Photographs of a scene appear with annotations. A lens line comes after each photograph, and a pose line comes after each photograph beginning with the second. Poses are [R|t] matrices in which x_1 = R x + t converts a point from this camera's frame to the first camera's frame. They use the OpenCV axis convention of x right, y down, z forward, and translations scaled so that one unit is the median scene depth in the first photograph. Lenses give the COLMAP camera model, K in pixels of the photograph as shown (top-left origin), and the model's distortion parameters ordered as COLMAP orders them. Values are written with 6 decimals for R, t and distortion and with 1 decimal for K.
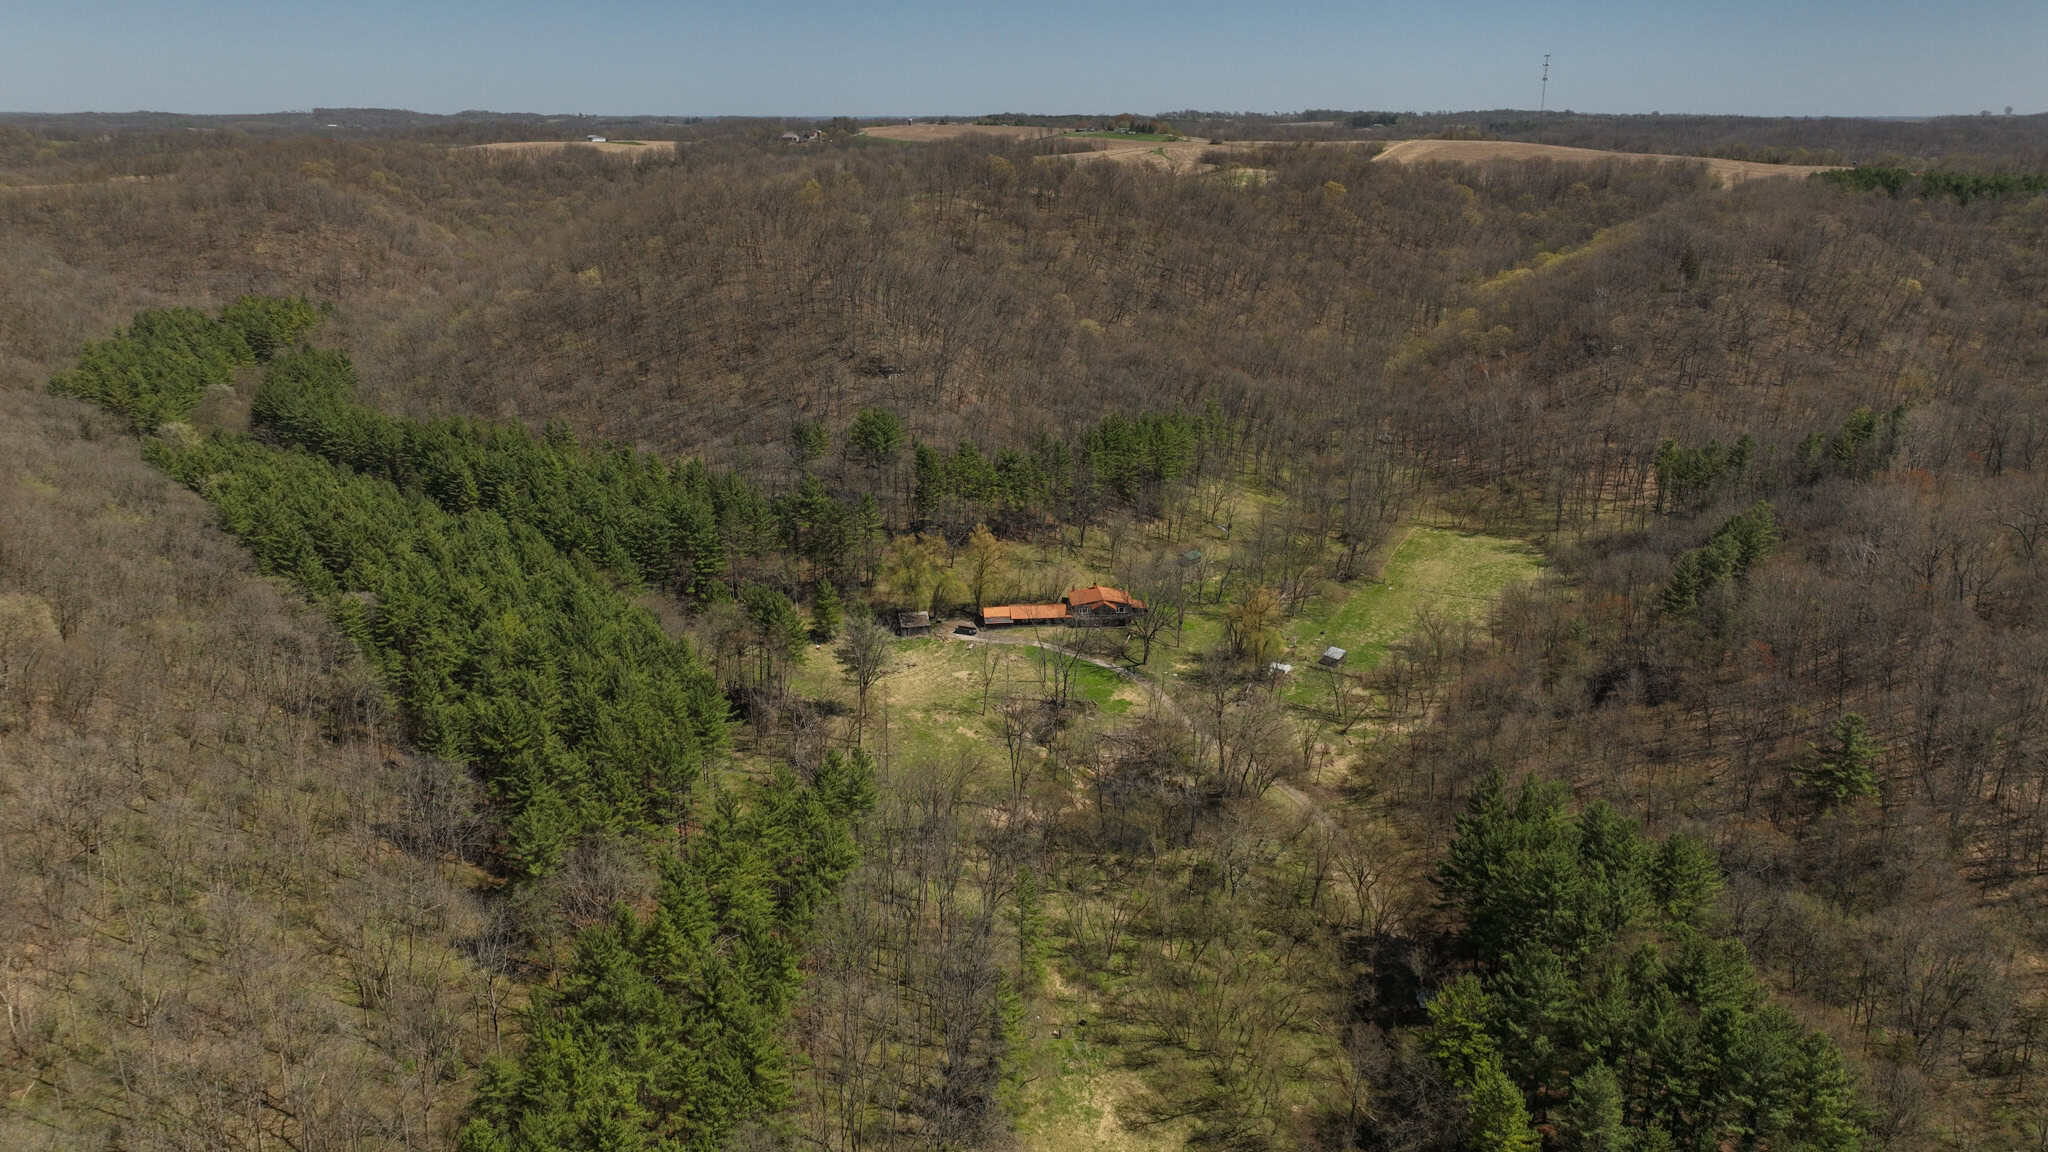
lens RADIAL K [[1443.3, 0, 1029.2], [0, 1443.3, 570.1], [0, 0, 1]] dist [-0.003678, 0.022789]
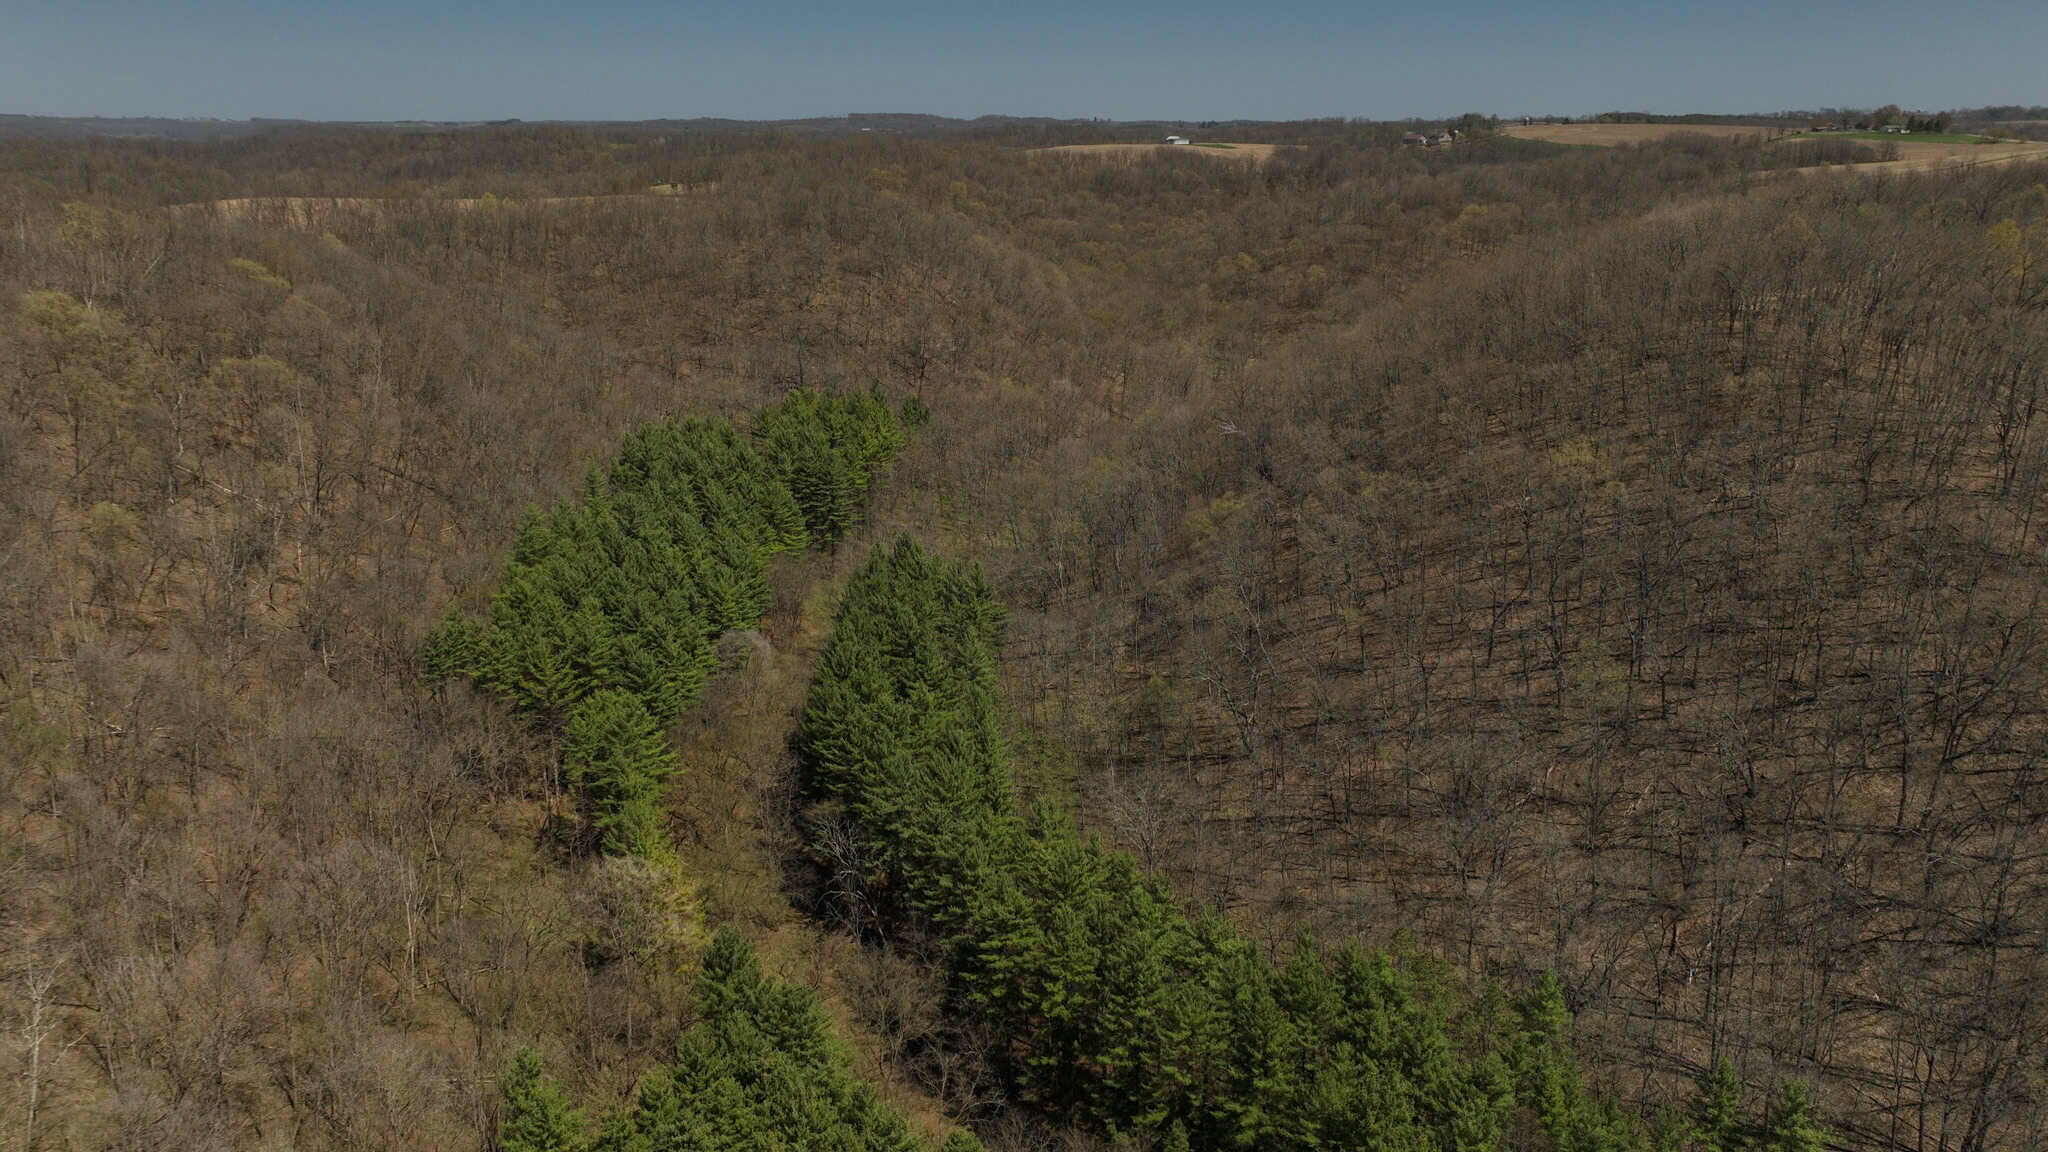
lens RADIAL K [[1443.3, 0, 1019.0], [0, 1443.3, 568.6], [0, 0, 1]] dist [-0.003678, 0.022789]
pose [[0.947810, 0.093029, -0.304961, -0.260256], [-0.094503, 0.995475, 0.009960, -0.129535], [0.304507, 0.019379, 0.952313, 0.450974]]
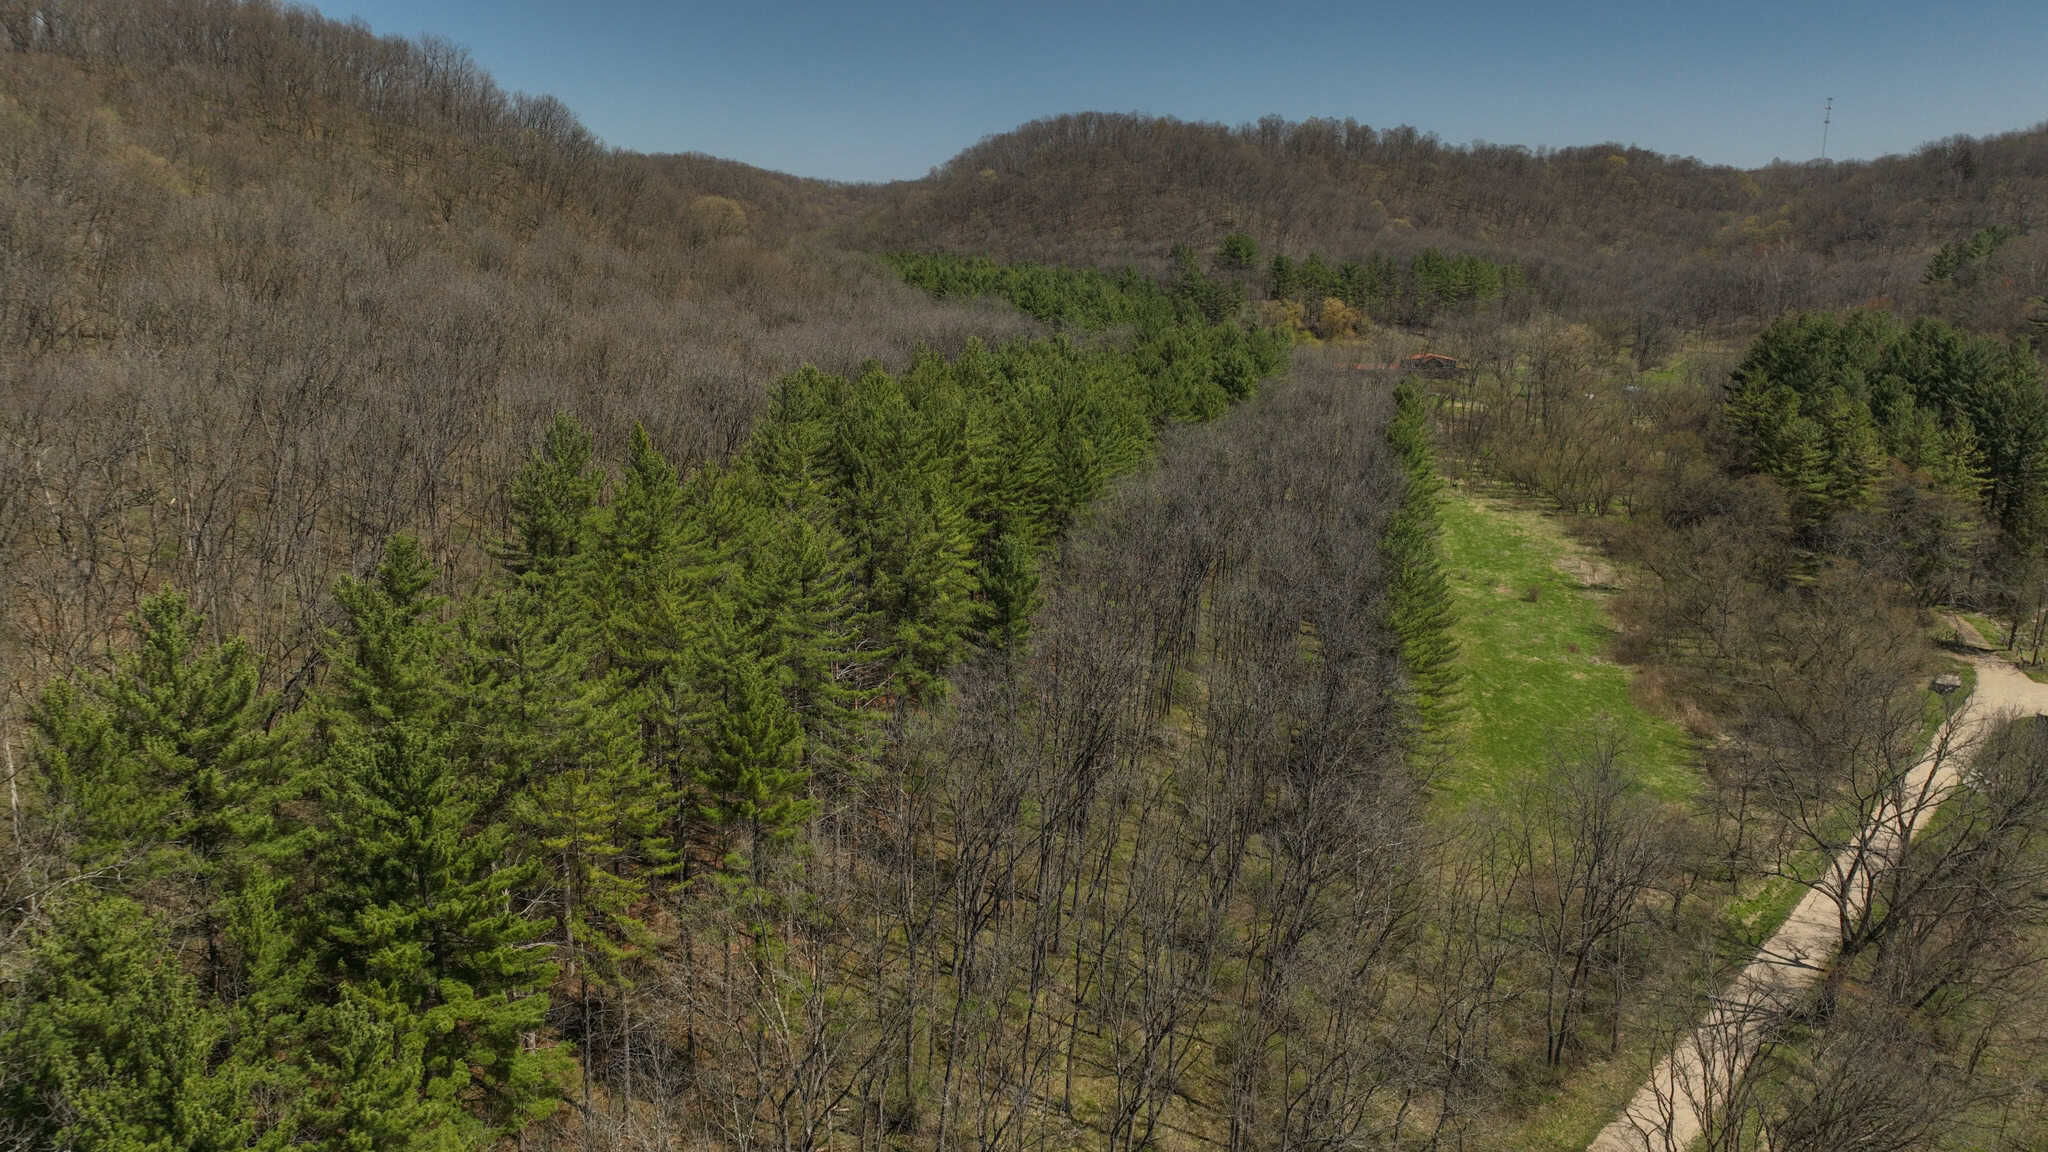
lens RADIAL K [[1443.3, 0, 1027.5], [0, 1443.3, 578.5], [0, 0, 1]] dist [-0.003678, 0.022789]
pose [[0.986283, 0.039734, -0.160208, -0.047890], [-0.051520, 0.996209, -0.070096, 0.177688], [0.156816, 0.077388, 0.984591, -0.141102]]
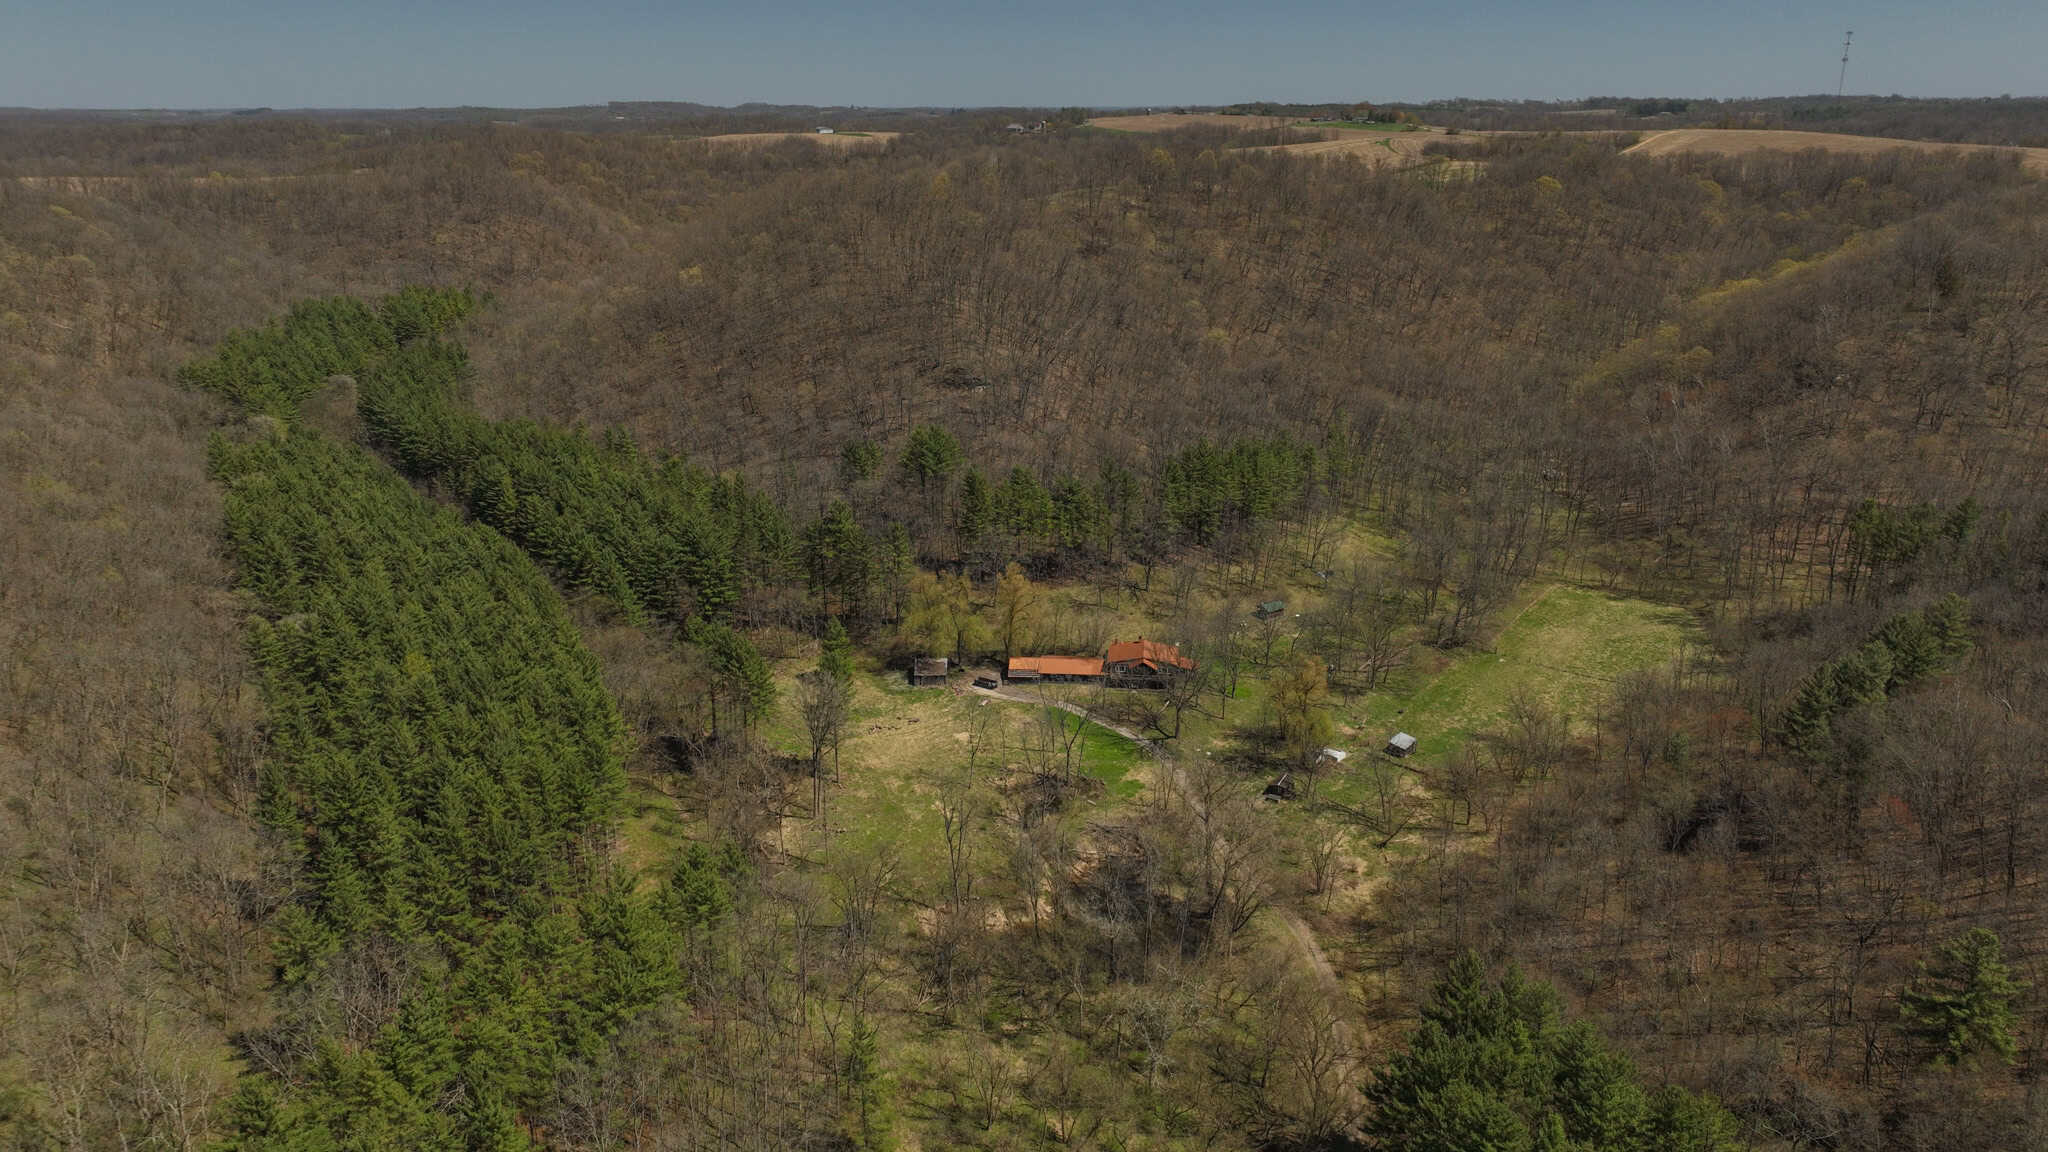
lens RADIAL K [[1443.3, 0, 1028.1], [0, 1443.3, 570.6], [0, 0, 1]] dist [-0.003678, 0.022789]
pose [[0.983251, 0.051389, -0.174862, 0.075463], [-0.050261, 0.998677, 0.010878, -0.021715], [0.175189, -0.001907, 0.984533, 0.071238]]
